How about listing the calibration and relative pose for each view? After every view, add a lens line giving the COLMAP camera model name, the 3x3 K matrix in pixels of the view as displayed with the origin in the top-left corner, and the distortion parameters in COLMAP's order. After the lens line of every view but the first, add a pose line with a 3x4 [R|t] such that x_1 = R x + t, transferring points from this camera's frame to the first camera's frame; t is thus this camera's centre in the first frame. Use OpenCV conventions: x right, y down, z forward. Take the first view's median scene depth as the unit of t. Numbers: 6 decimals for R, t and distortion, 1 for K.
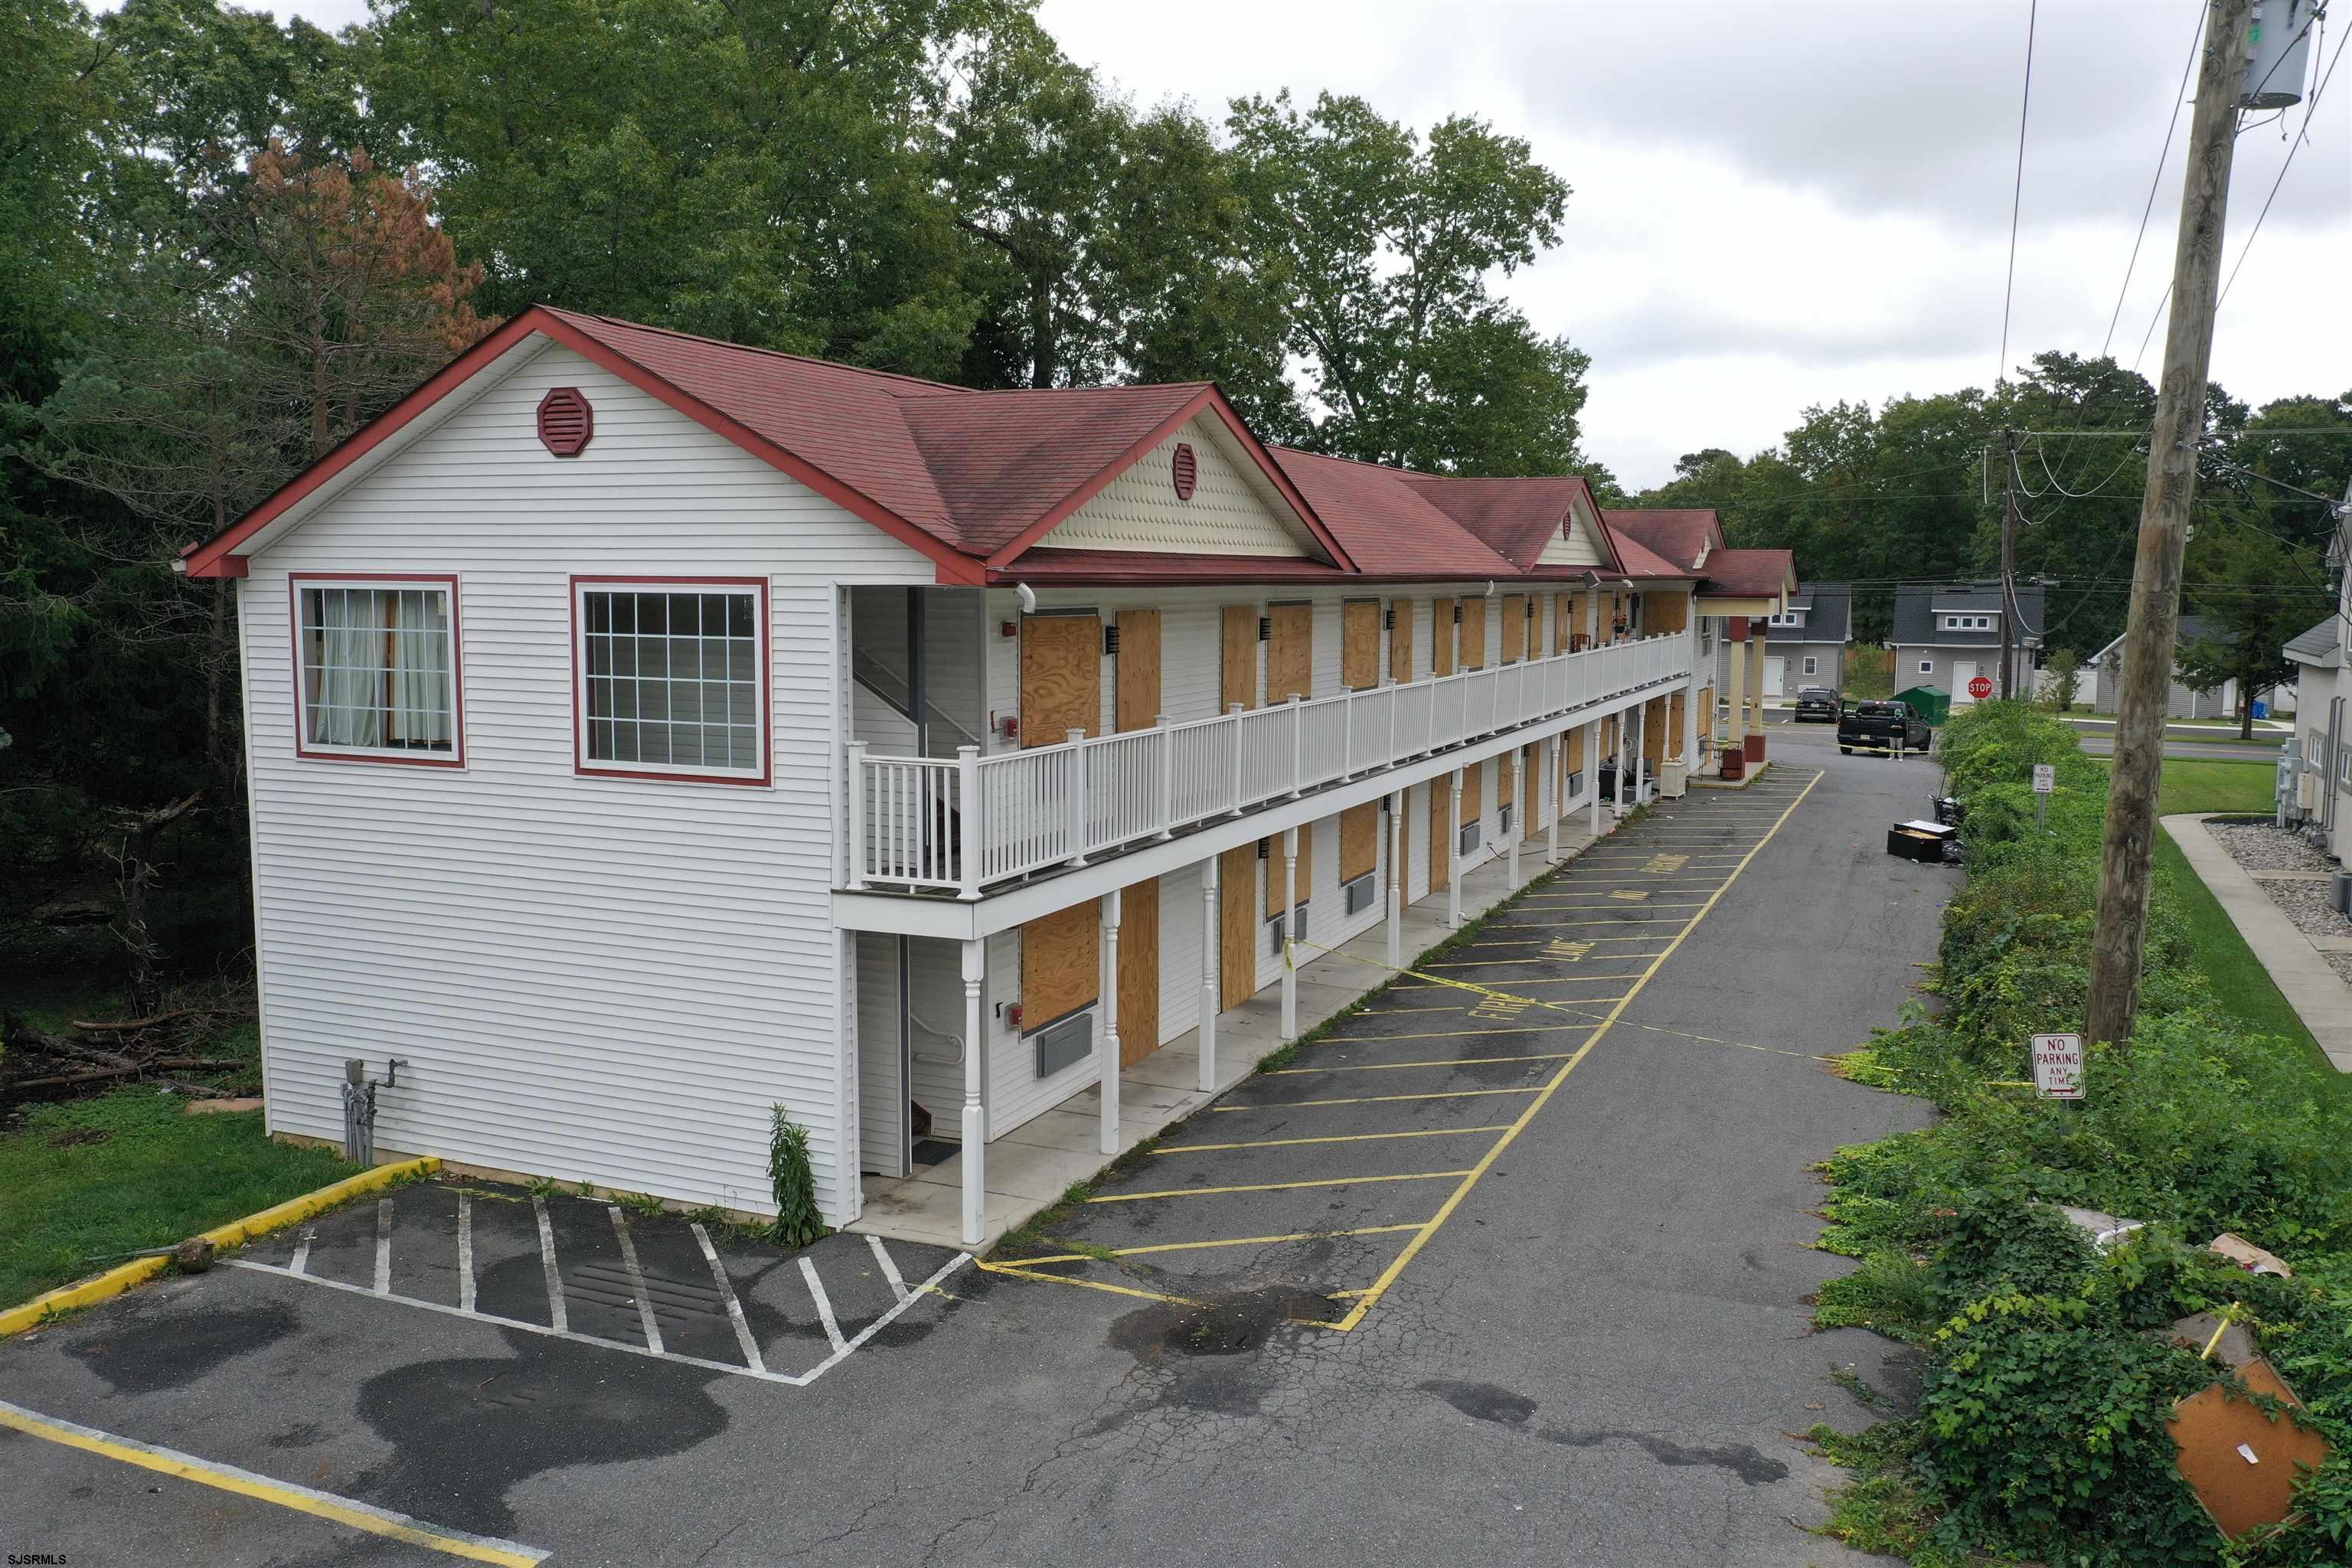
lens RADIAL K [[1859.7, 0, 1179.8], [0, 1859.7, 786.6], [0, 0, 1]] dist [0.010332, 0.001914]
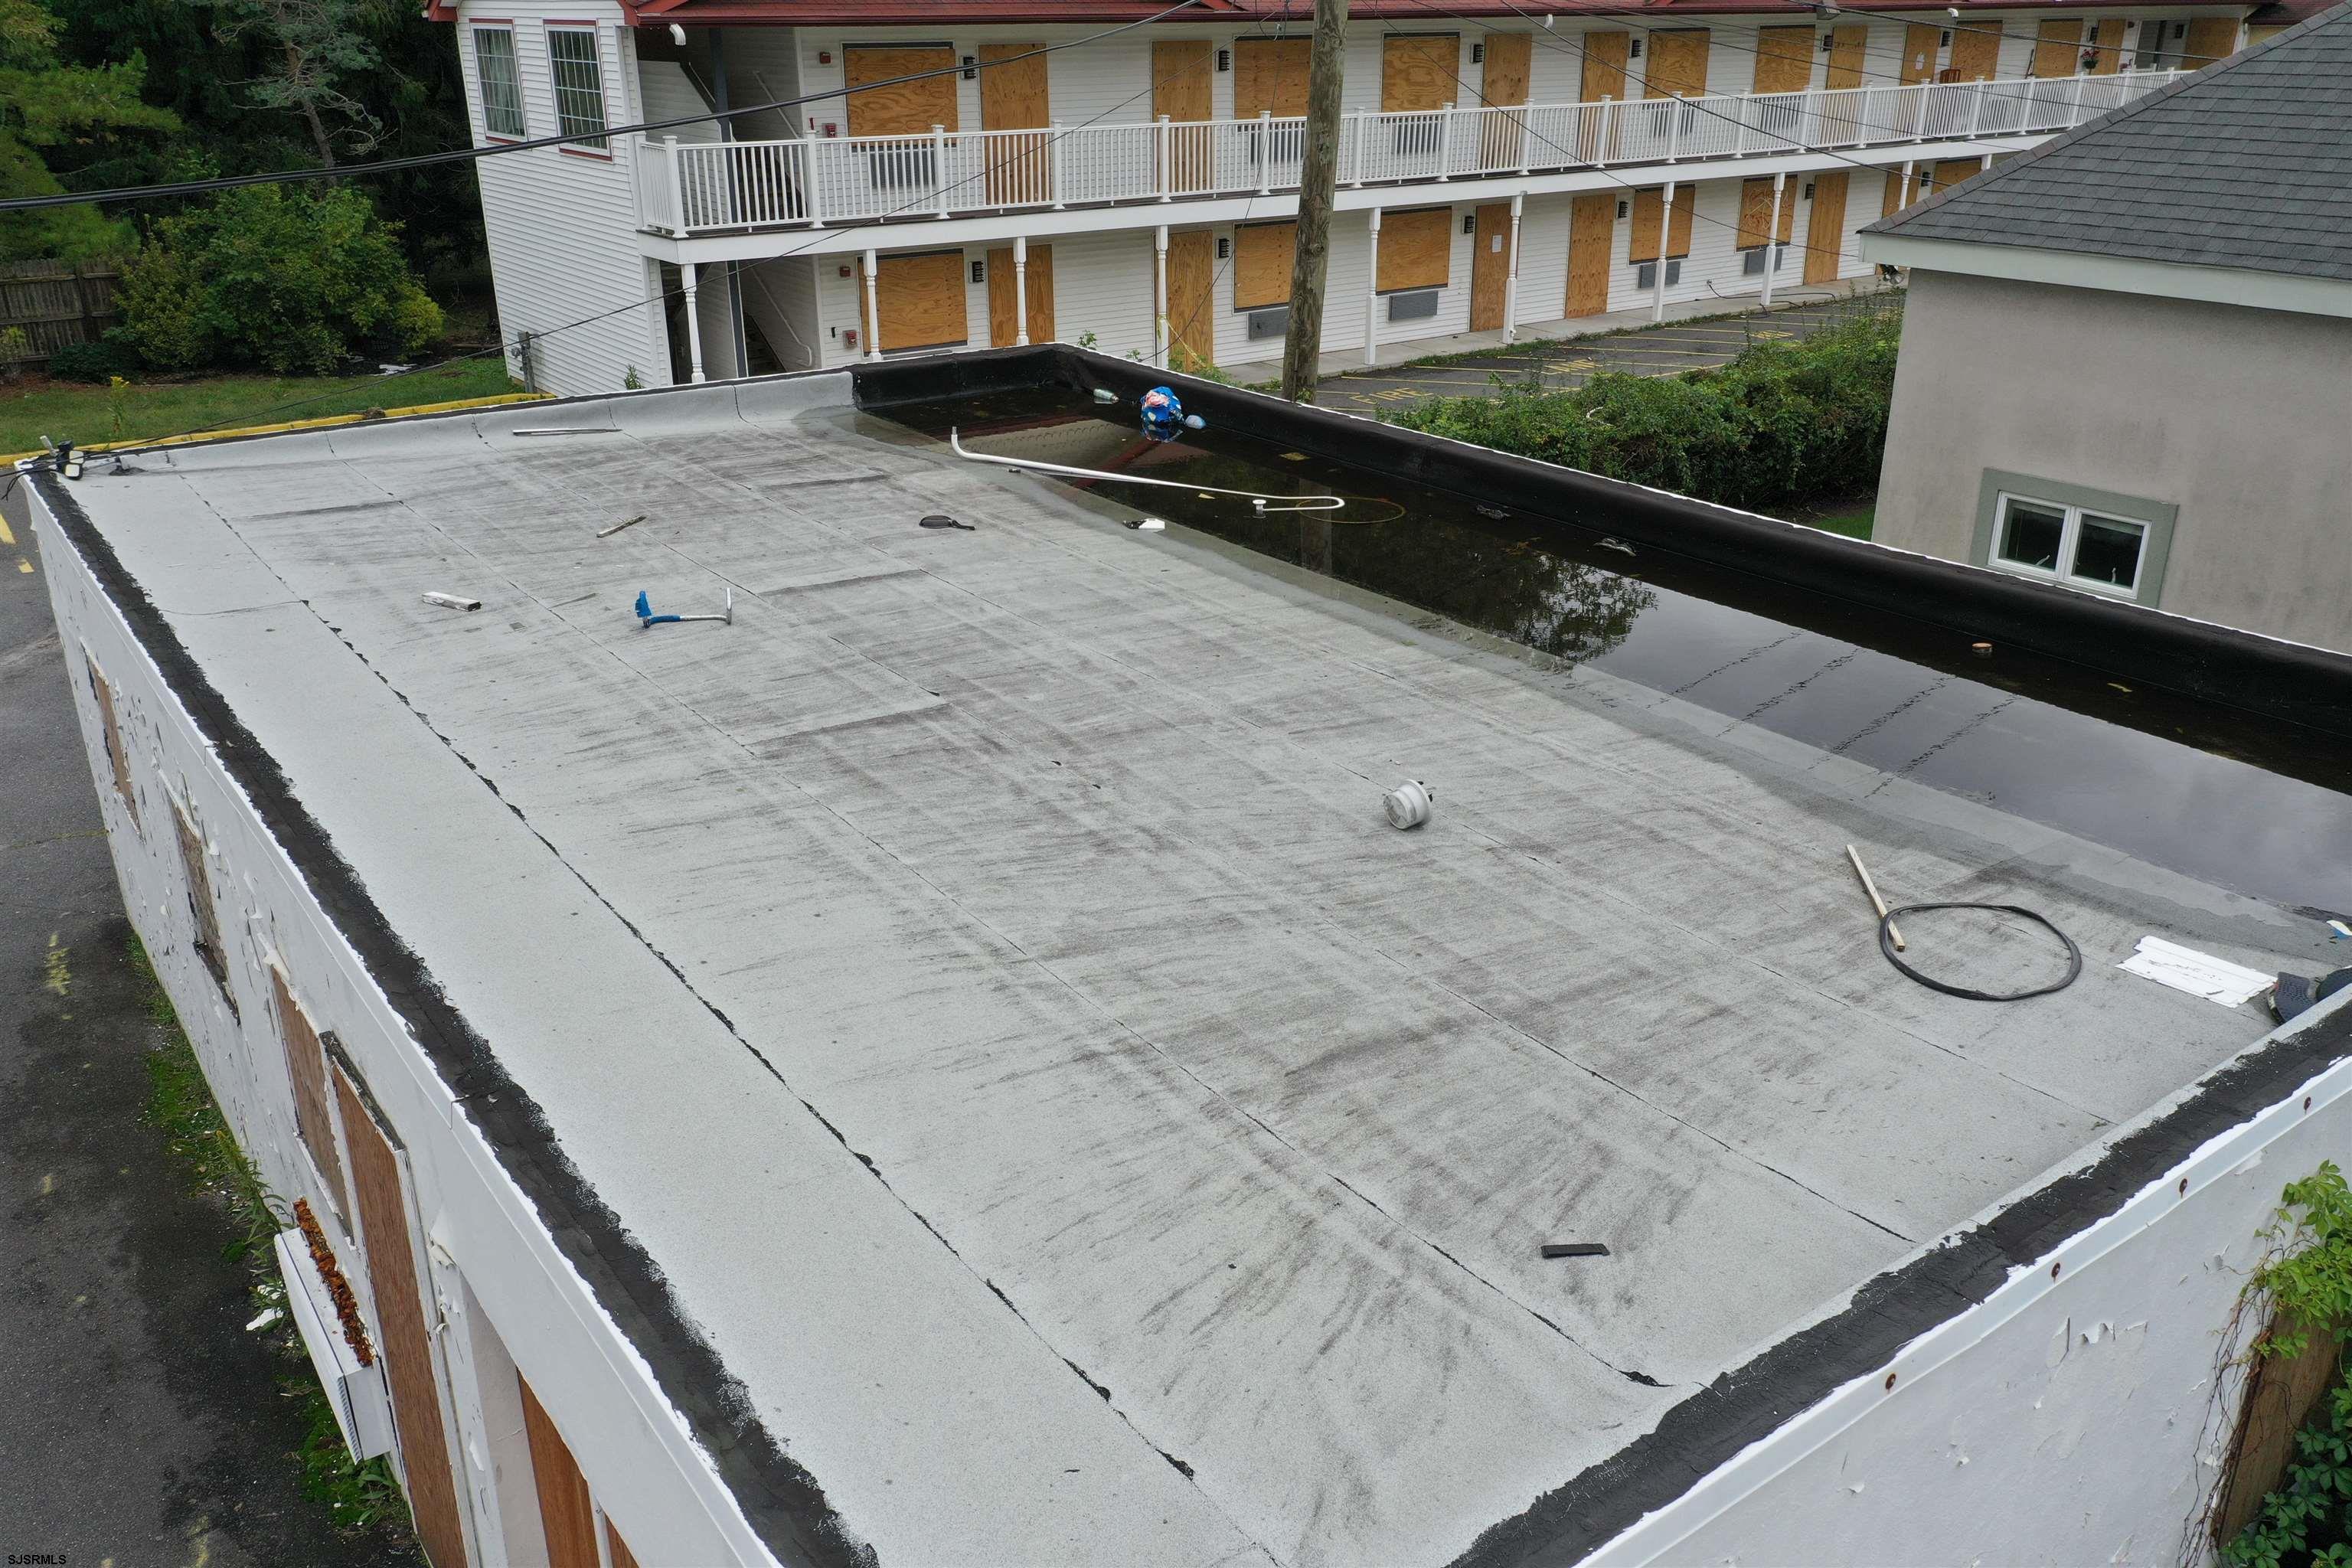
lens RADIAL K [[1859.7, 0, 1179.8], [0, 1859.7, 786.6], [0, 0, 1]] dist [0.010332, 0.001914]
pose [[0.863996, 0.187316, -0.467358, 0.992851], [-0.047905, 0.954593, 0.294037, 0.017431], [0.501214, -0.231658, 0.833738, -0.206023]]
